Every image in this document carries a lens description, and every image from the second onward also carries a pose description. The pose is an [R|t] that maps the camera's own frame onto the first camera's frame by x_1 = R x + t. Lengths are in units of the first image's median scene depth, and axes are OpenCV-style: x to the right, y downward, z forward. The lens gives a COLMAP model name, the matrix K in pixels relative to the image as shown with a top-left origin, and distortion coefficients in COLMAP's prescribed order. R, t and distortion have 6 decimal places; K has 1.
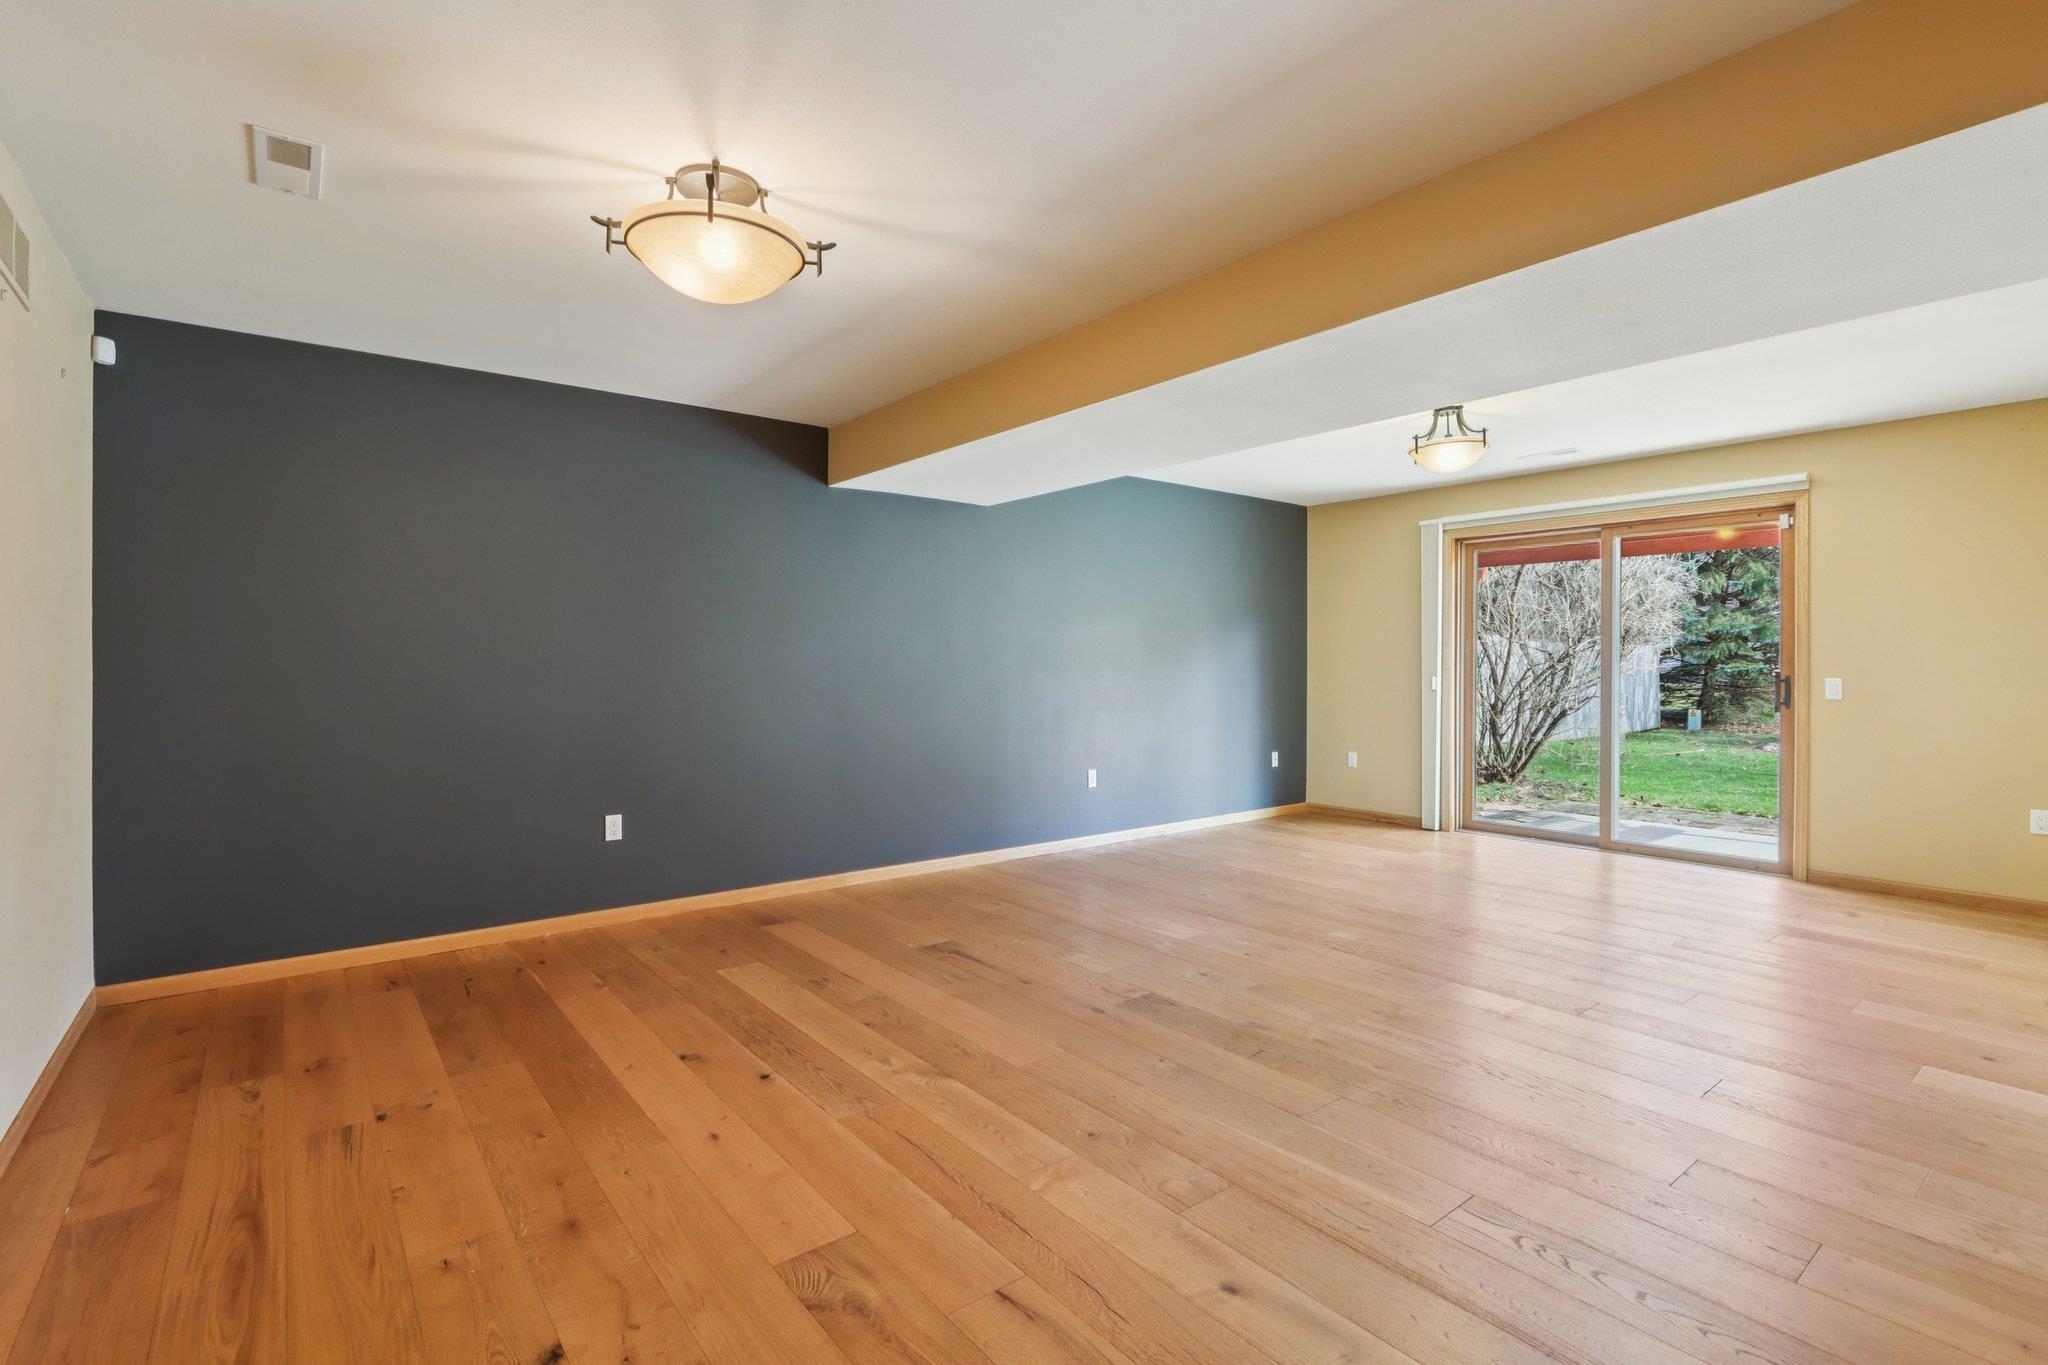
lens RADIAL K [[949.8, 0, 1025.6], [0, 949.8, 667.1], [0, 0, 1]] dist [-0.019806, 0.003864]
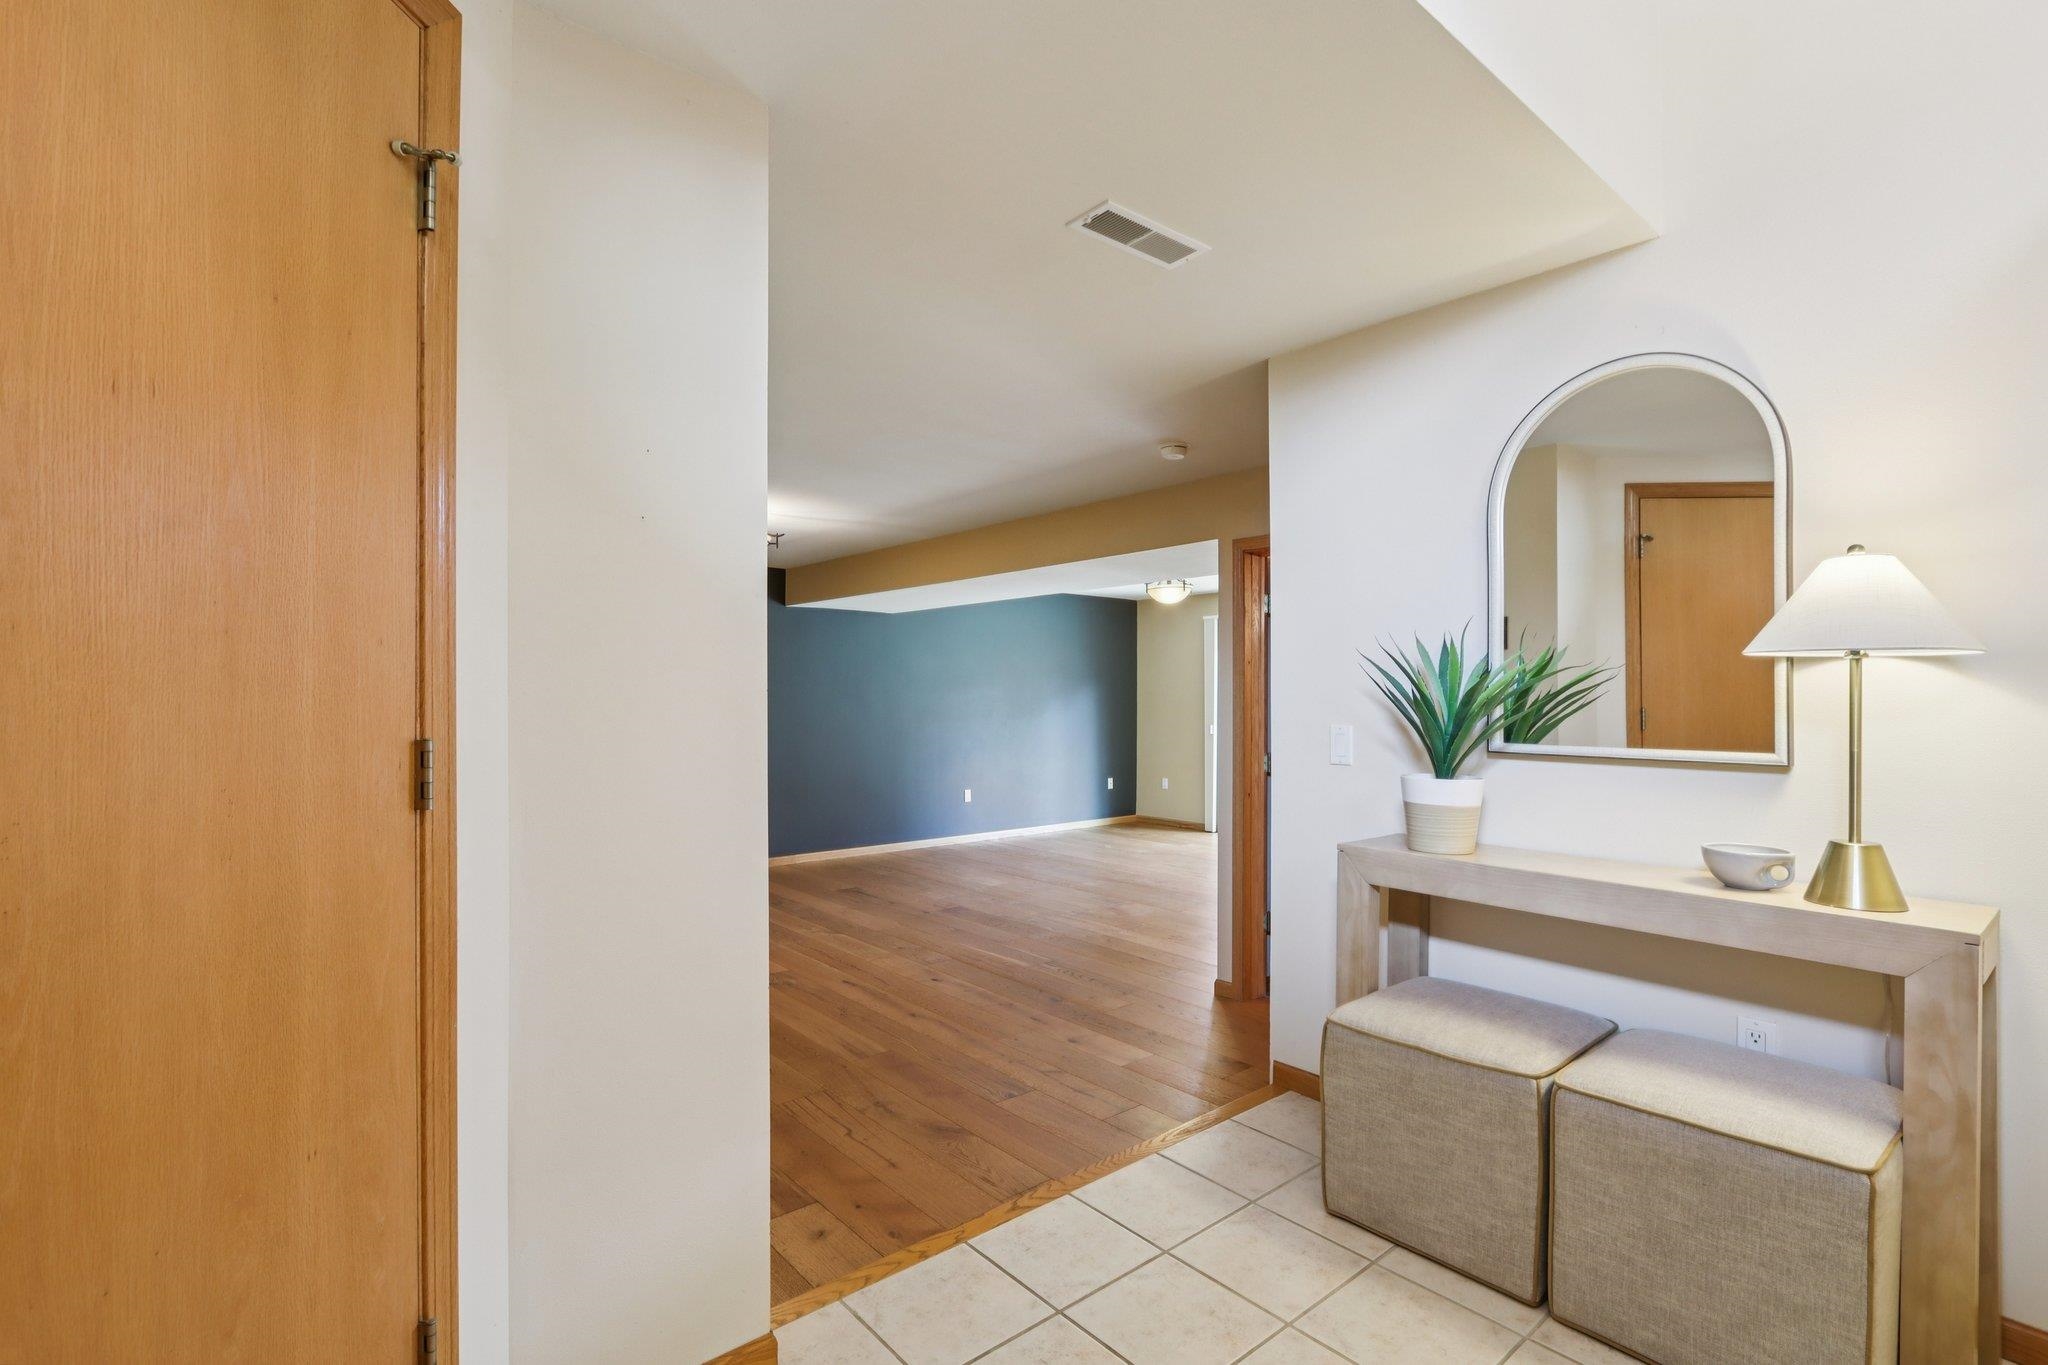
lens RADIAL K [[949.8, 0, 1025.2], [0, 949.8, 686.0], [0, 0, 1]] dist [-0.019806, 0.003864]
pose [[0.999481, -0.000088, 0.032218, 0.128227], [0.000558, 0.999893, -0.014595, -0.035306], [-0.032213, 0.014606, 0.999374, -0.540303]]
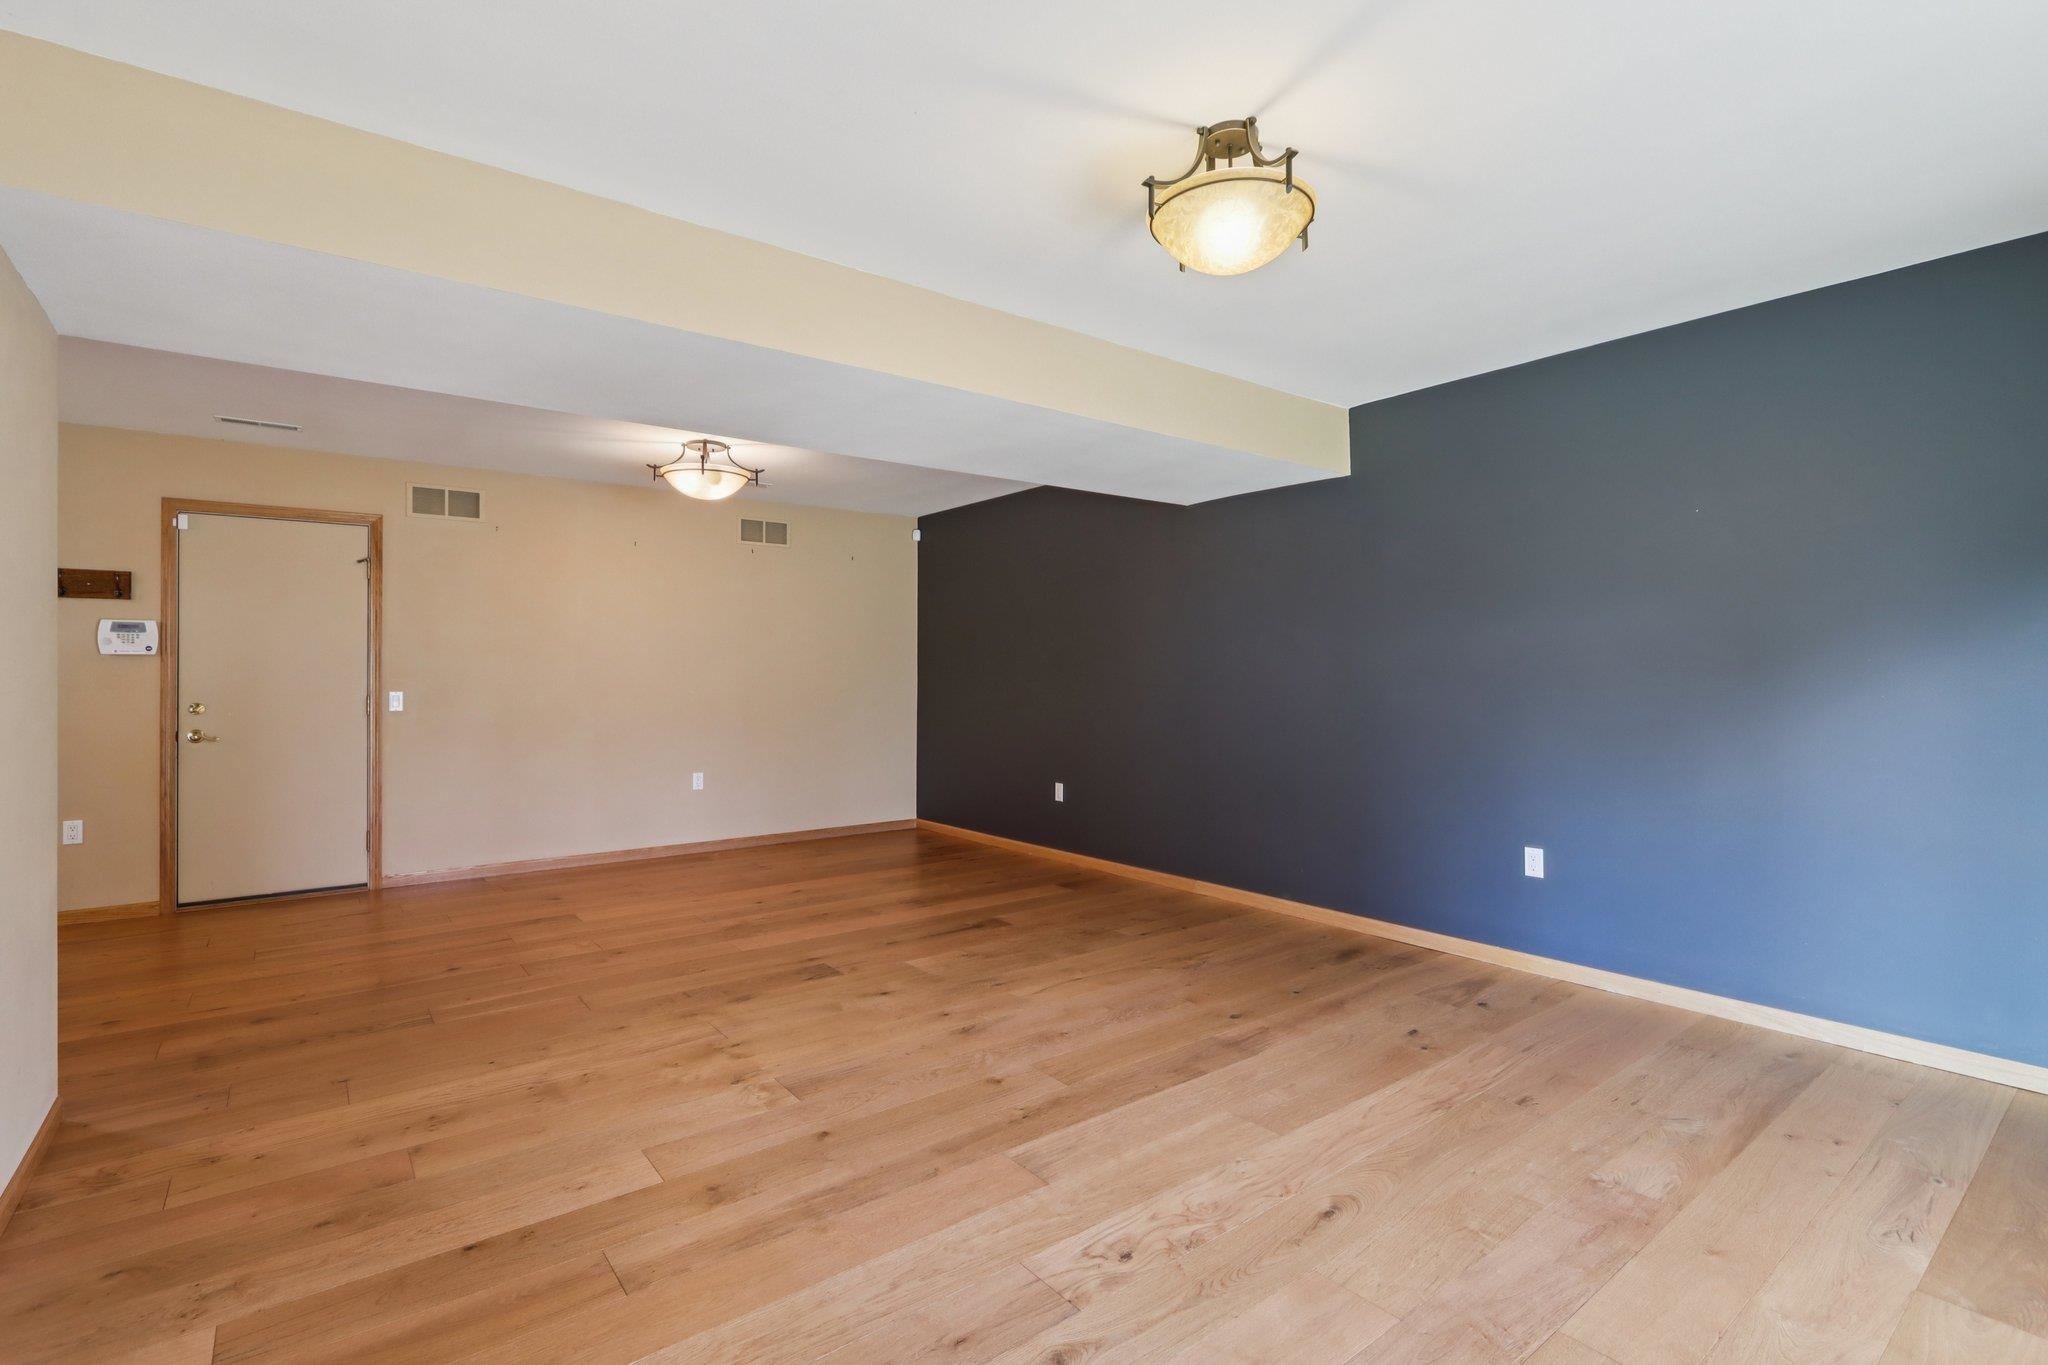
lens RADIAL K [[949.8, 0, 1024.4], [0, 949.8, 674.9], [0, 0, 1]] dist [-0.019806, 0.003864]
pose [[-0.010027, 0.002015, -0.999948, 0.783431], [-0.003847, 0.999990, 0.002053, -0.005862], [0.999942, 0.003868, -0.010019, 0.772891]]
